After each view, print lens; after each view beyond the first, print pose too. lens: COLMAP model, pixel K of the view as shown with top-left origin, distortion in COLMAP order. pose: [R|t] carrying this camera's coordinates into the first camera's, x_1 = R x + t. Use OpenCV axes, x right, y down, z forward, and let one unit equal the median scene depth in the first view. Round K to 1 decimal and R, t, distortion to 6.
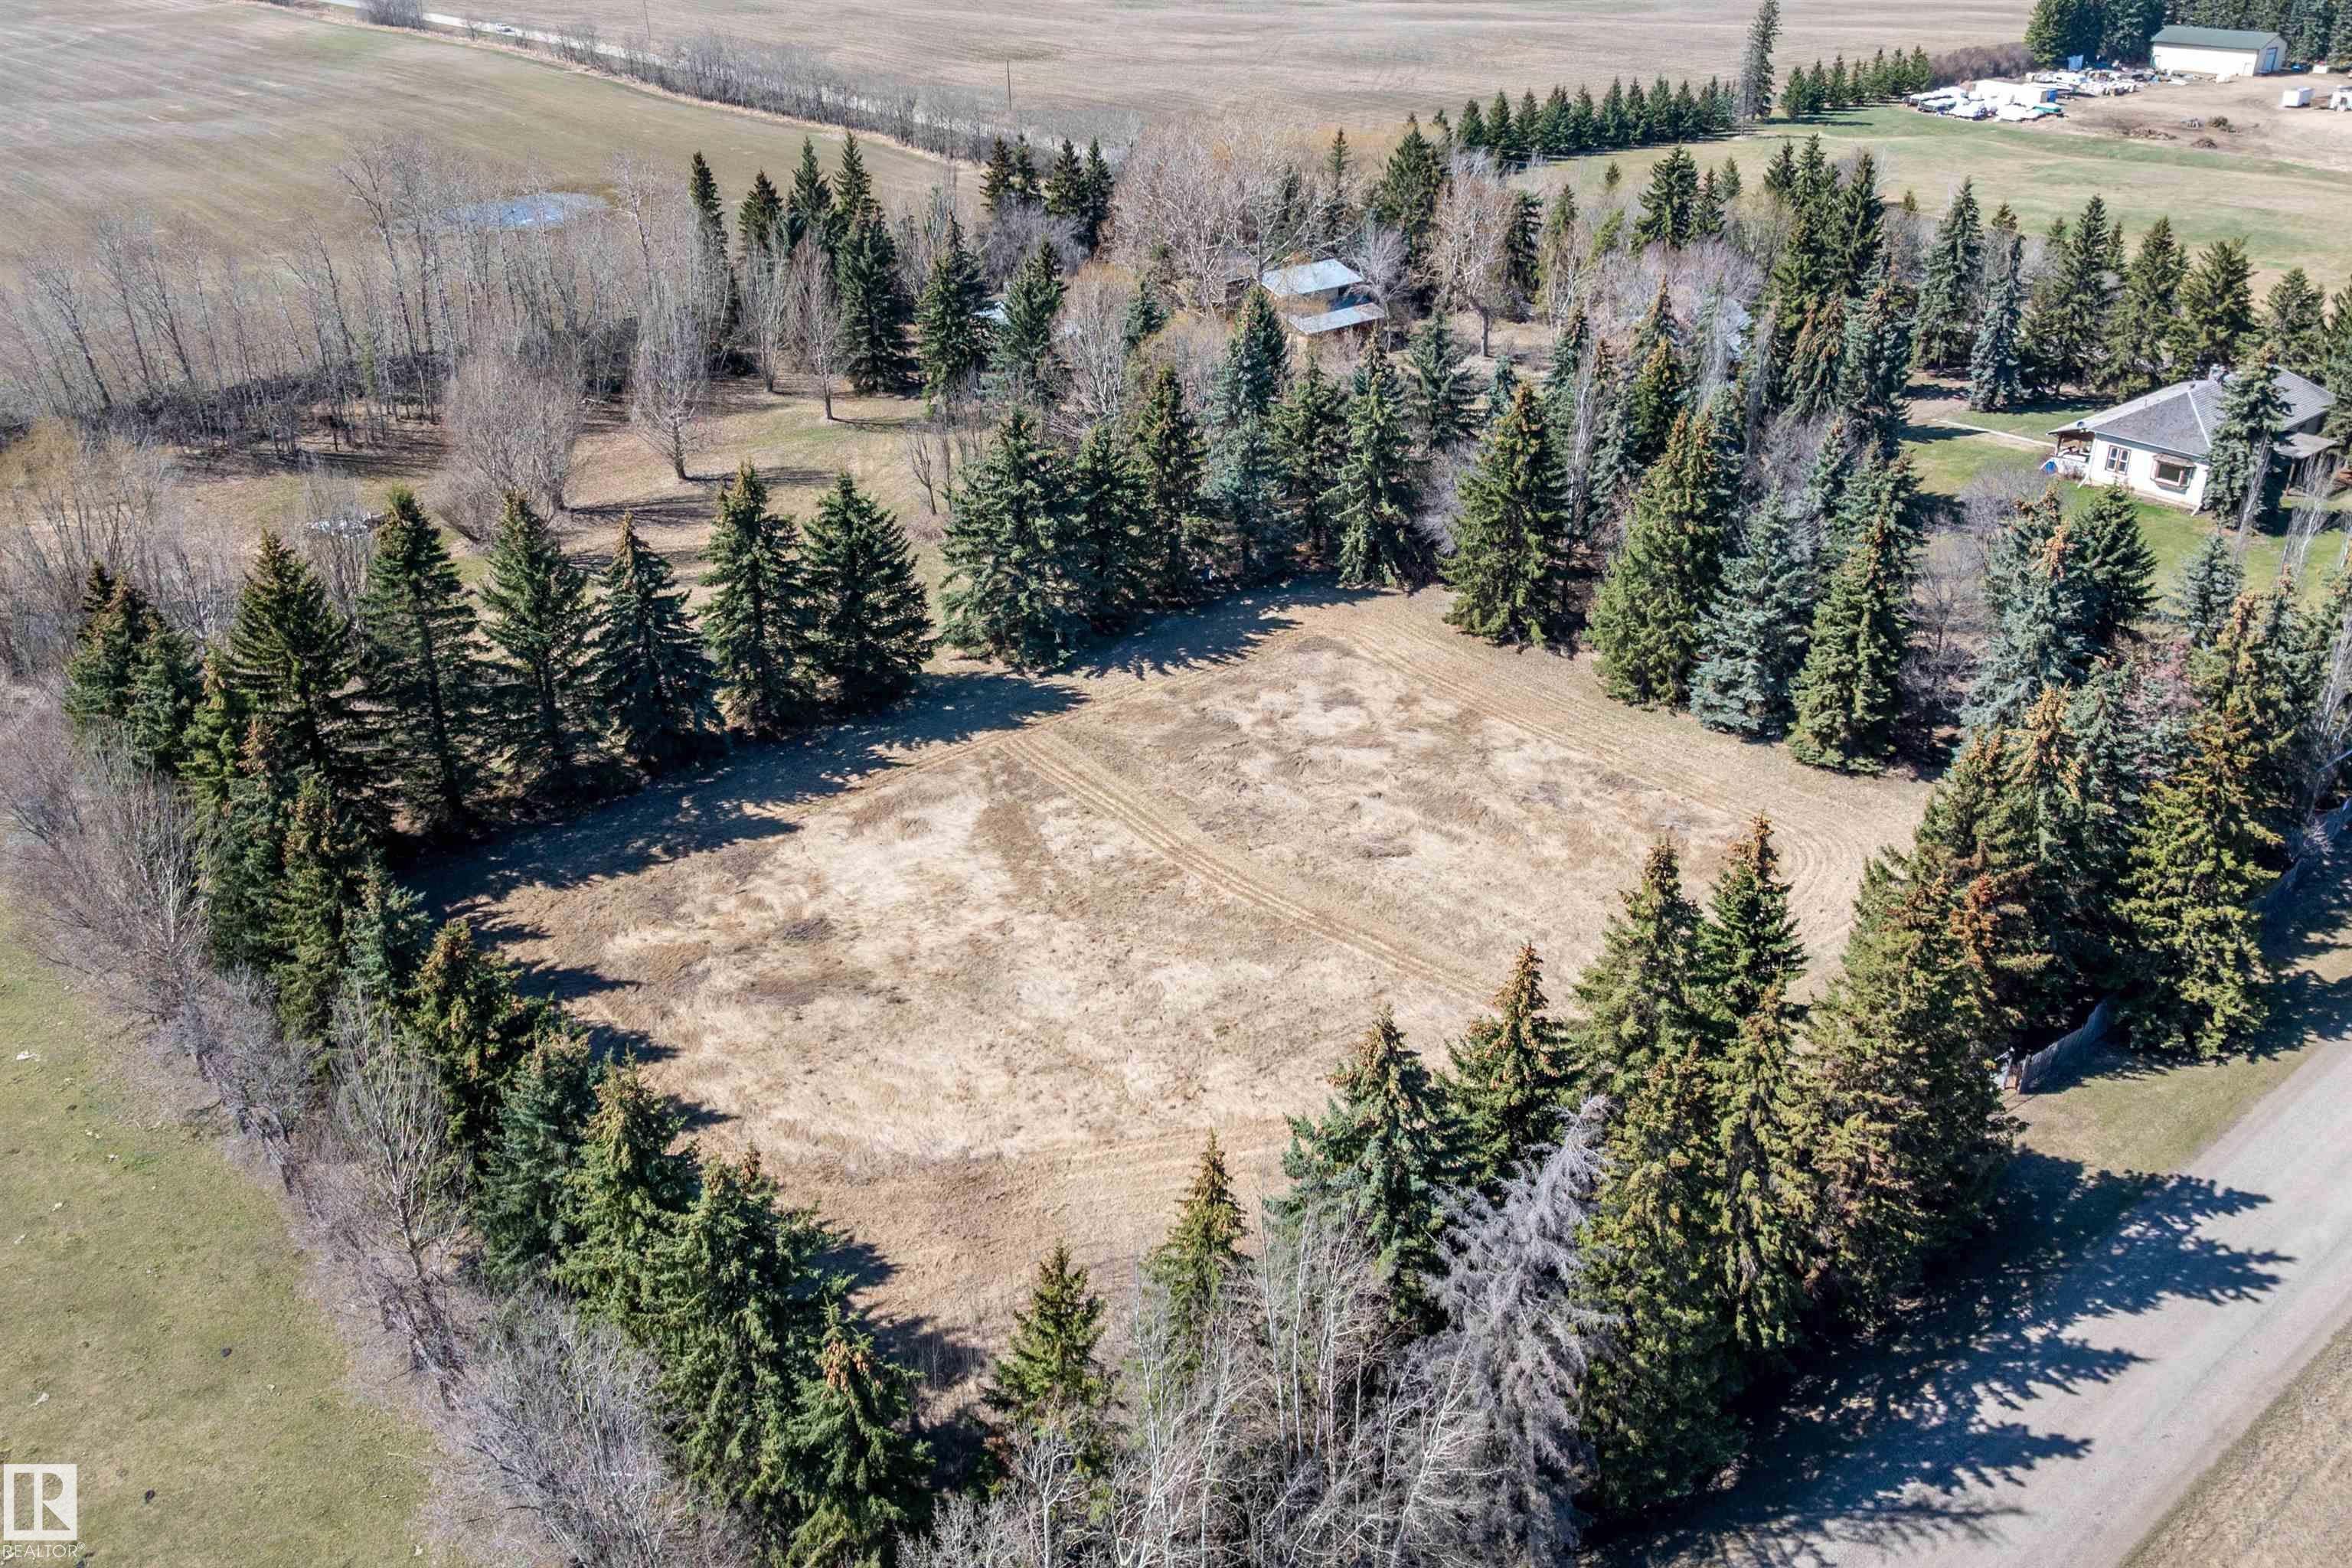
lens RADIAL K [[1949.2, 0, 1184.9], [0, 1949.2, 792.7], [0, 0, 1]] dist [-0.020166, 0.002670]
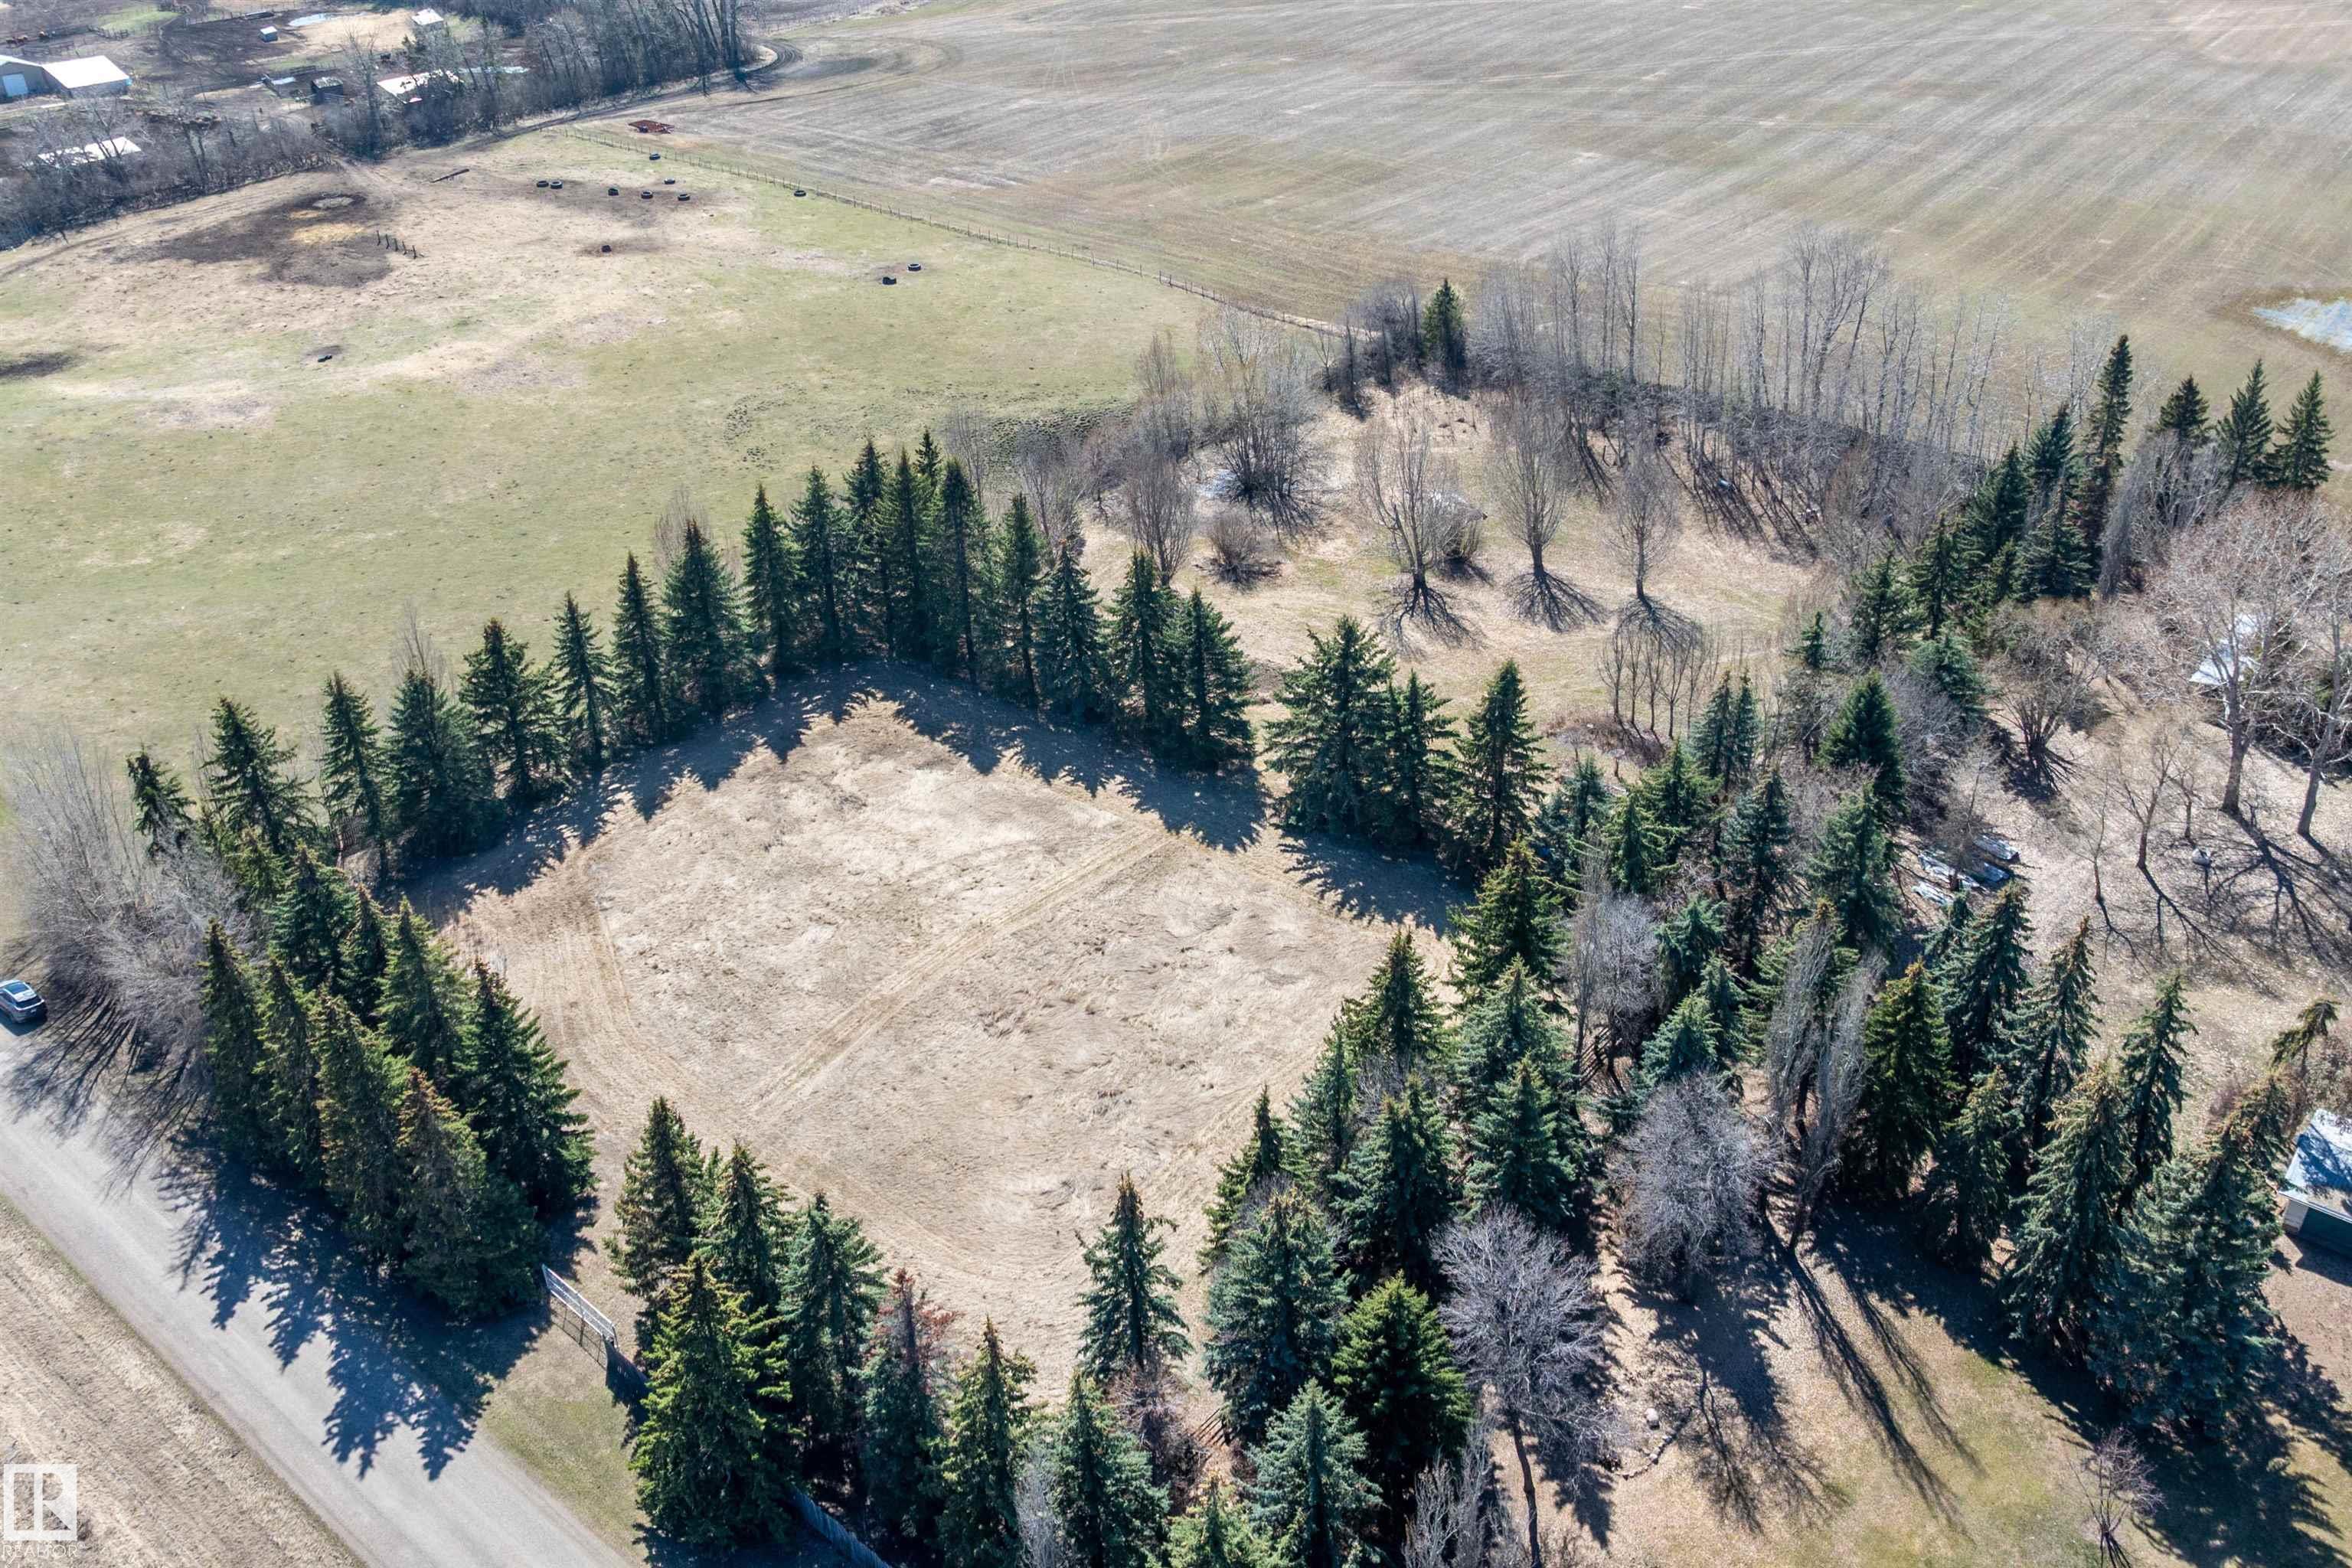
lens RADIAL K [[1949.2, 0, 1166.0], [0, 1949.2, 786.1], [0, 0, 1]] dist [-0.020166, 0.002670]
pose [[0.166558, 0.507813, -0.845213, 1.044476], [-0.430021, 0.808784, 0.401186, -0.607557], [0.887322, 0.296639, 0.353080, 0.603804]]
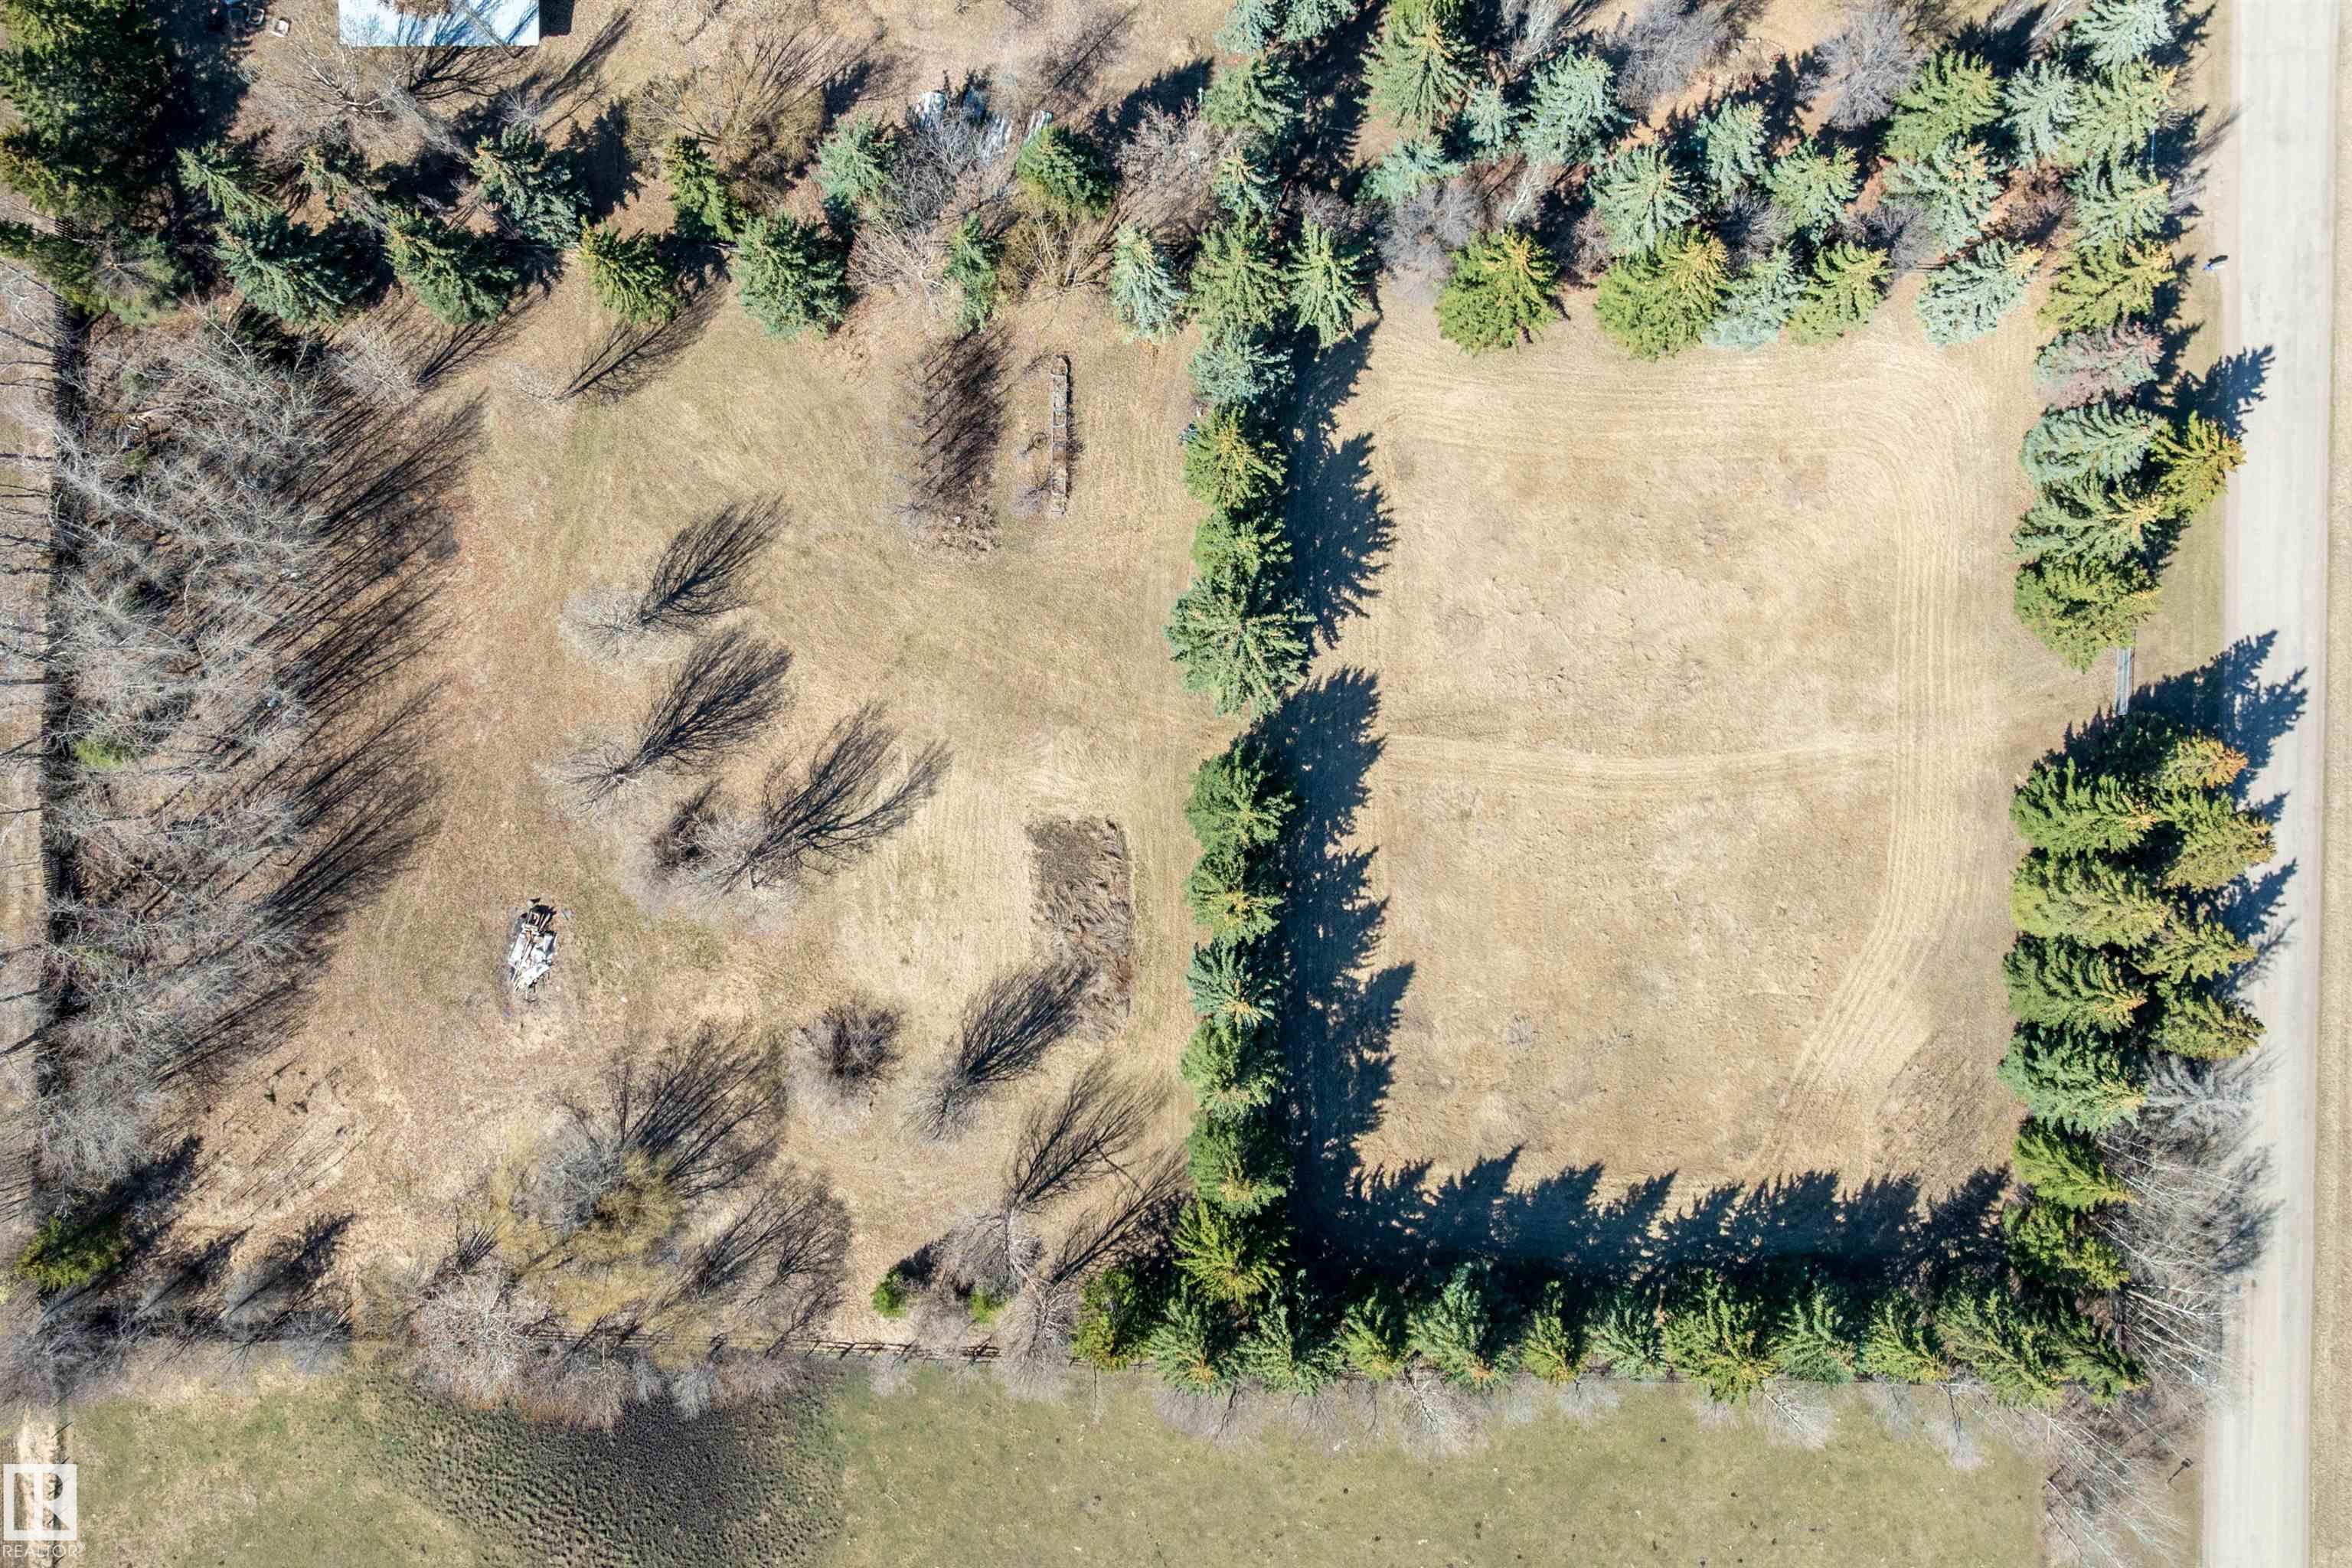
lens RADIAL K [[1949.2, 0, 1173.4], [0, 1949.2, 778.1], [0, 0, 1]] dist [-0.020166, 0.002670]
pose [[0.664594, -0.747165, -0.007767, -0.196906], [0.355357, 0.306908, 0.882909, -1.332679], [-0.657295, -0.589536, 0.469479, 0.517957]]
